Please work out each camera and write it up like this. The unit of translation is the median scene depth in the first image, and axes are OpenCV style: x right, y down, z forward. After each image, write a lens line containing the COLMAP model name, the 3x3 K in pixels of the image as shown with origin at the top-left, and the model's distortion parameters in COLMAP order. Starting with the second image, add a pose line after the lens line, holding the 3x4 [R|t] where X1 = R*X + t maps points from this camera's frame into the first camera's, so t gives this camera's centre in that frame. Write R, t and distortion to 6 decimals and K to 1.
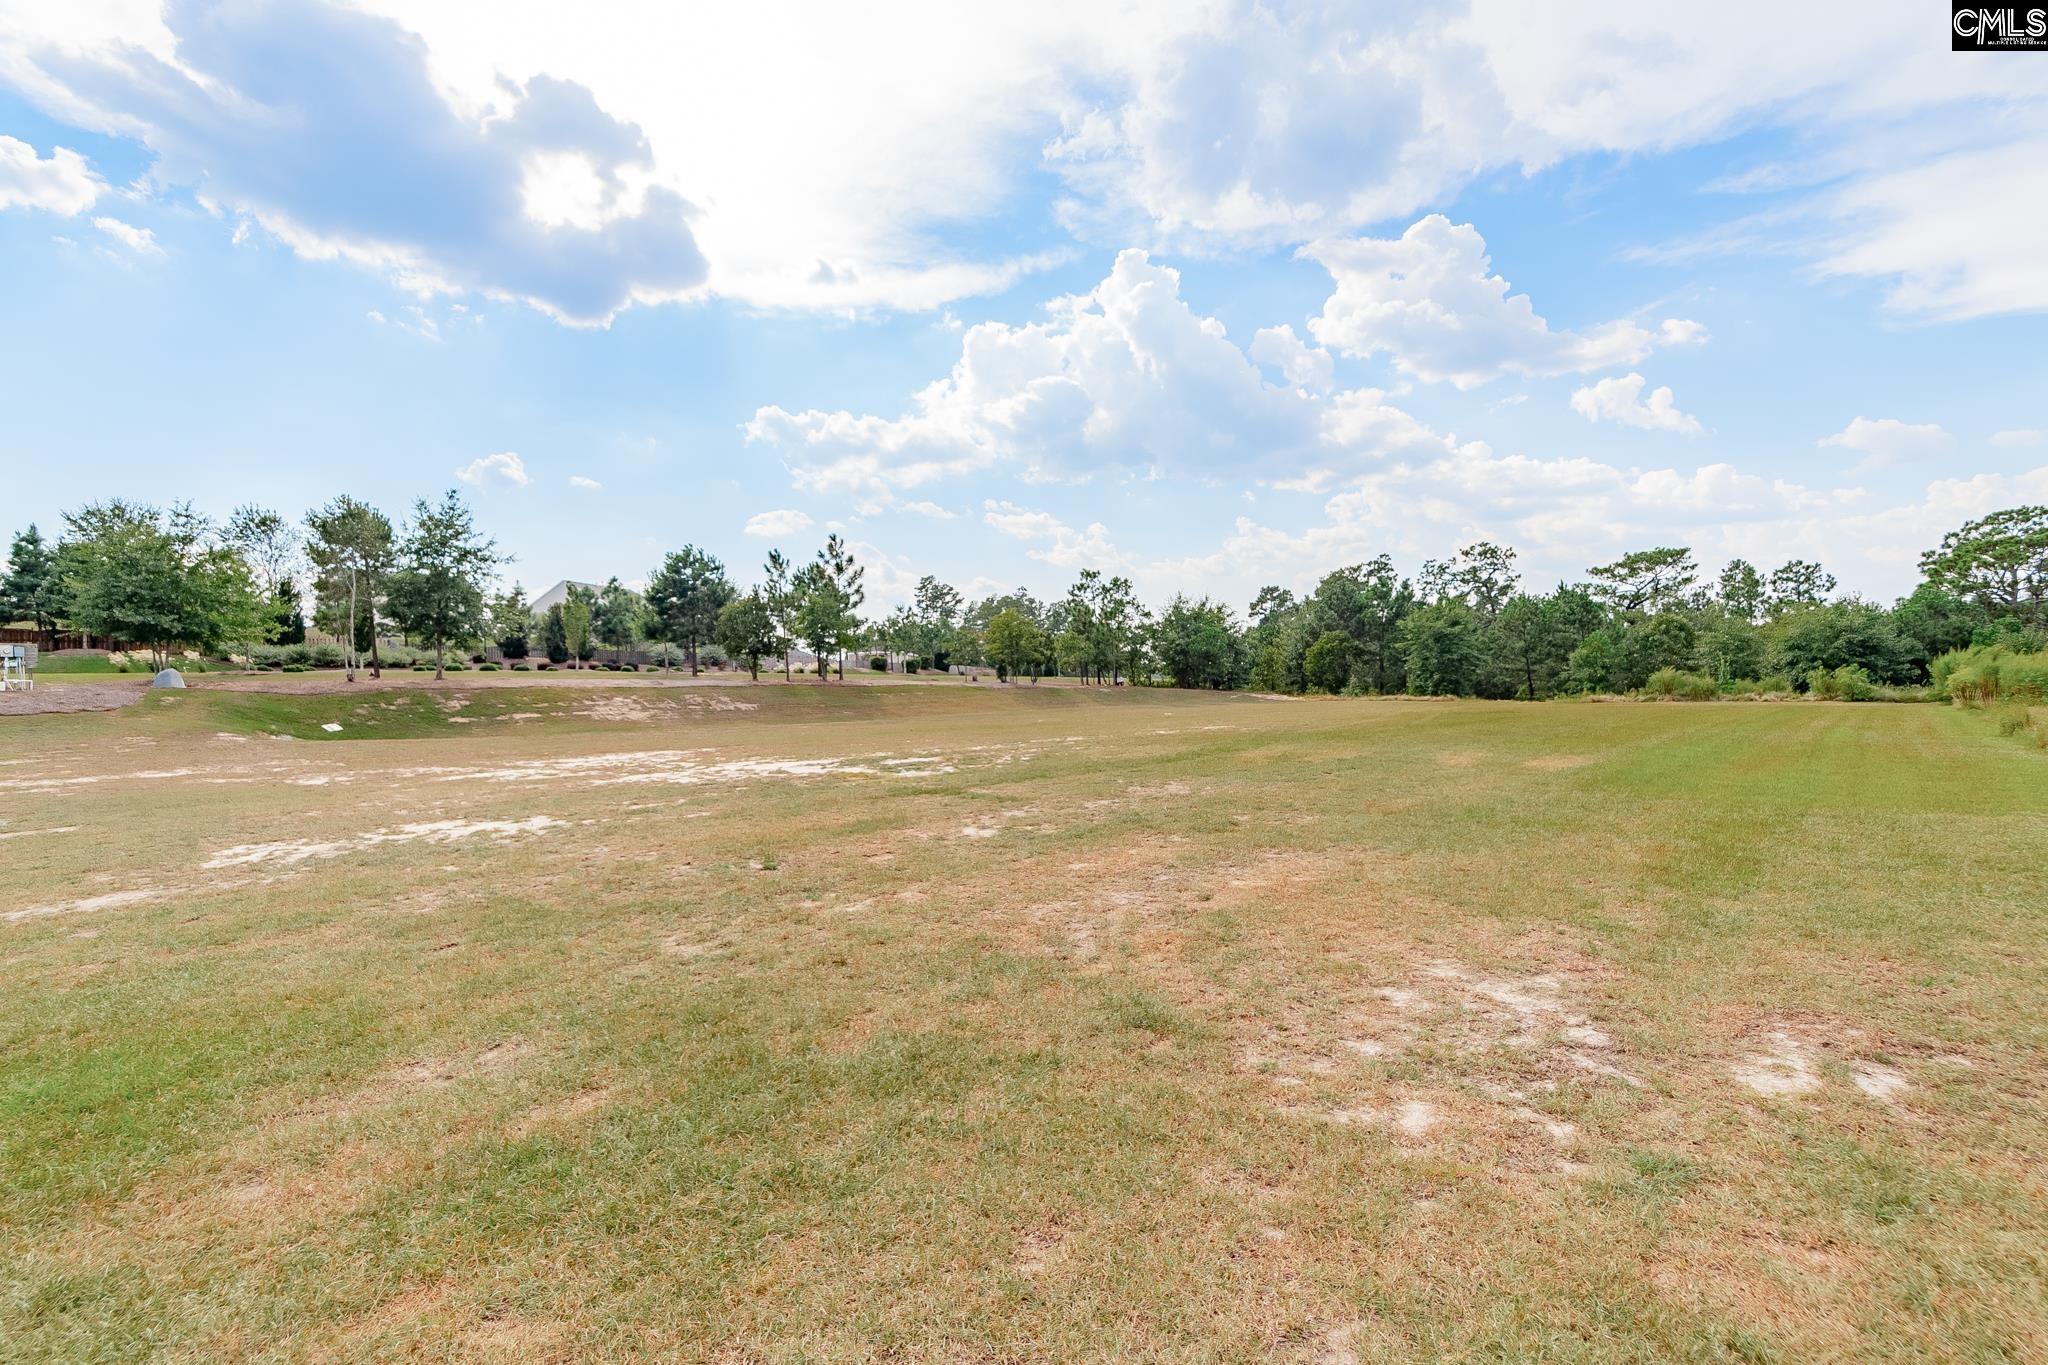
lens RADIAL K [[932.5, 0, 1020.9], [0, 932.5, 685.3], [0, 0, 1]] dist [-0.026815, -0.000214]
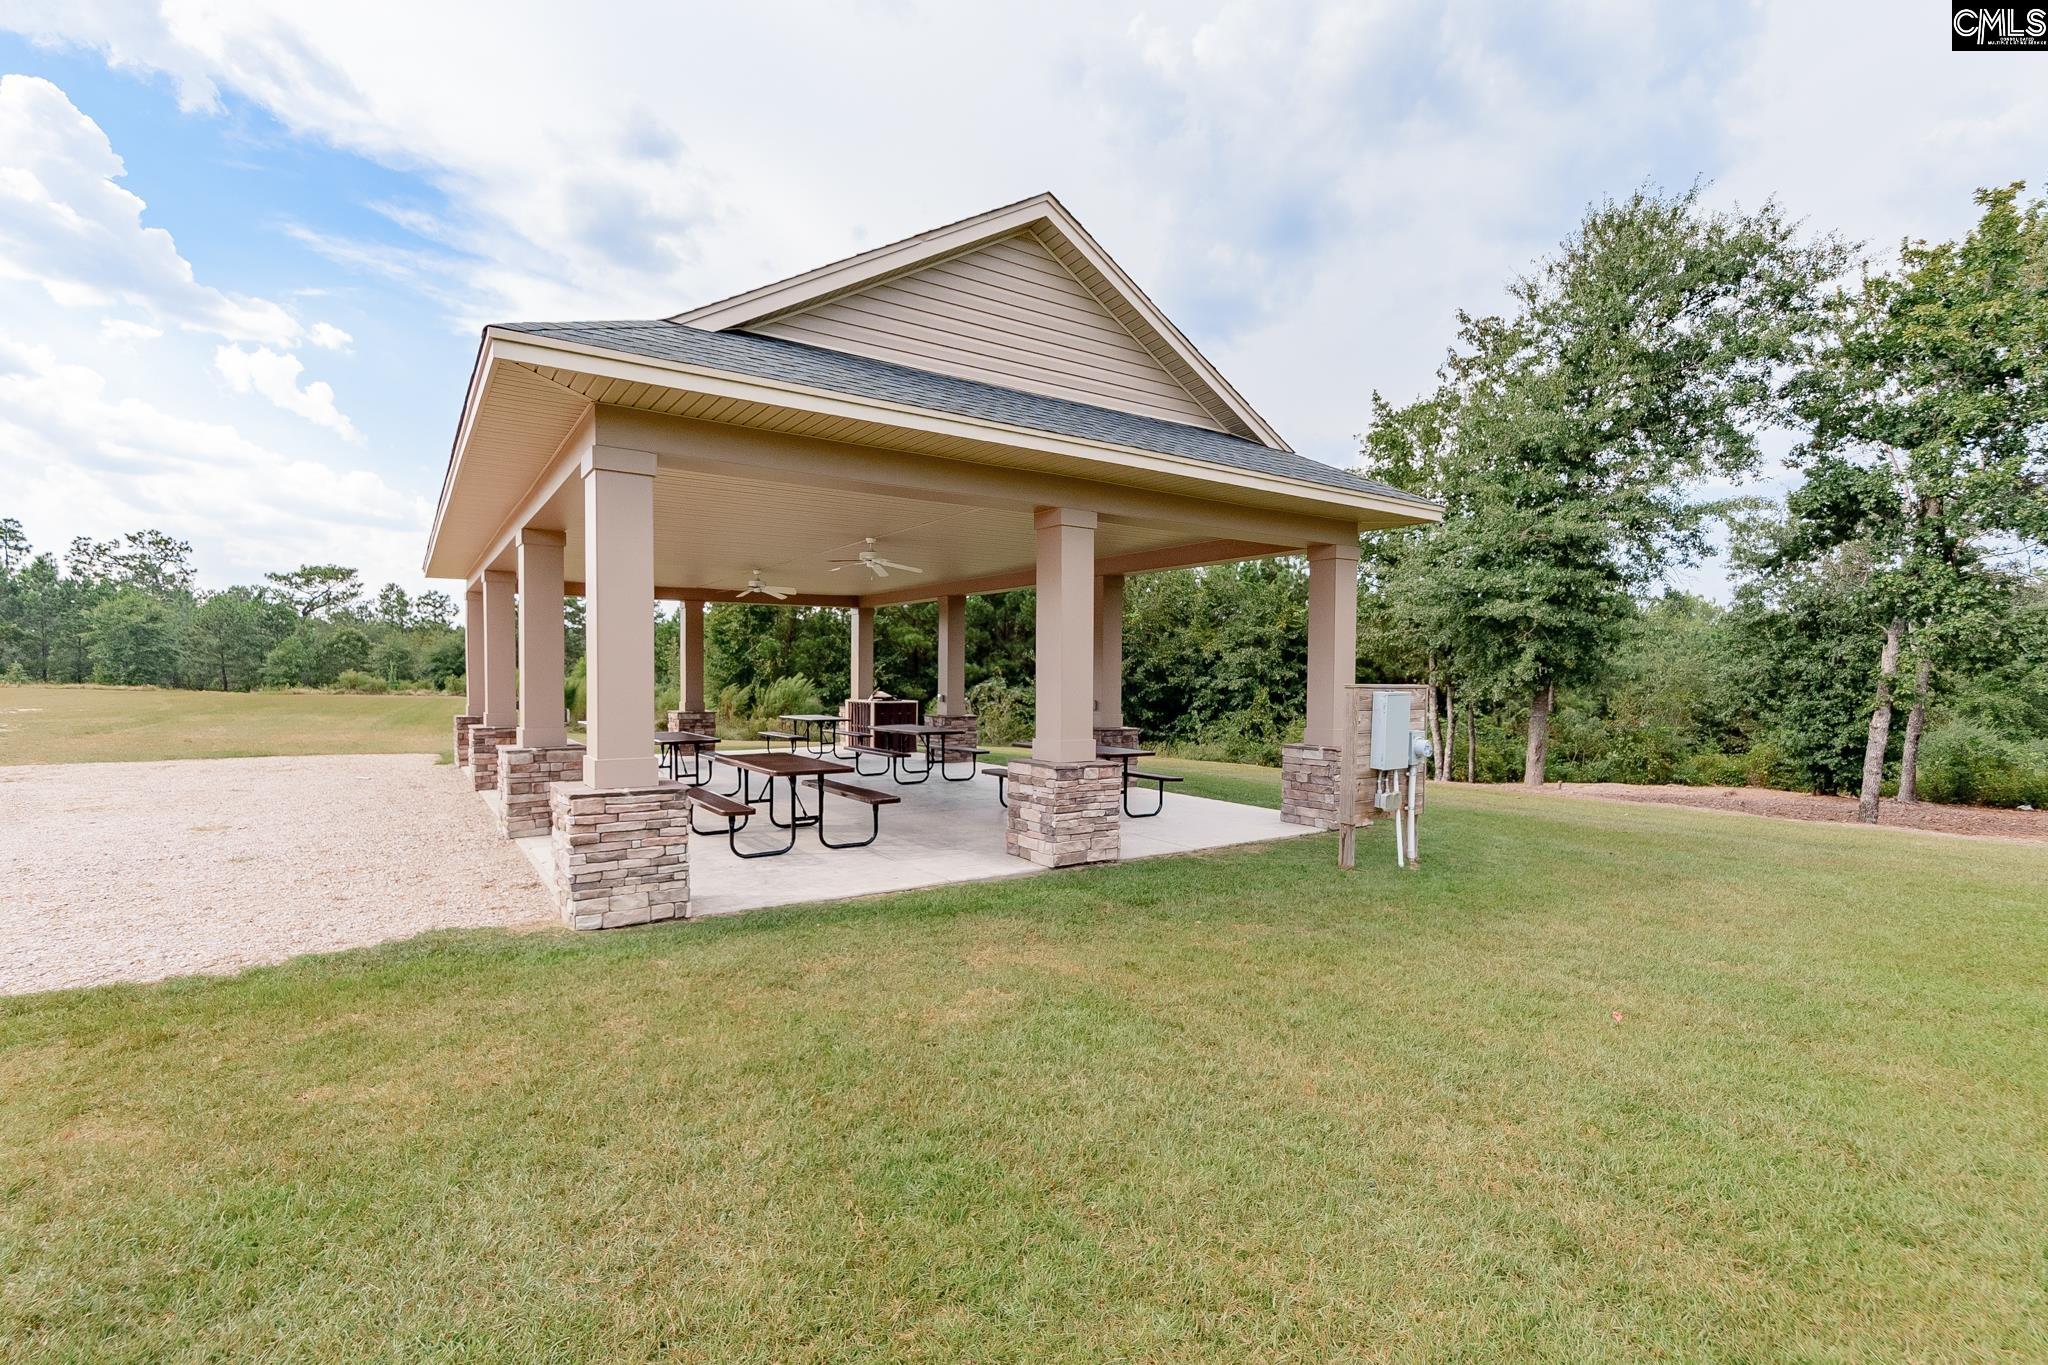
lens RADIAL K [[932.5, 0, 1020.0], [0, 932.5, 687.2], [0, 0, 1]] dist [-0.026815, -0.000214]
pose [[0.285228, 0.017874, 0.958293, -0.213550], [-0.032387, 0.999435, -0.009002, -0.008315], [-0.957912, -0.028468, 0.285646, -0.228204]]
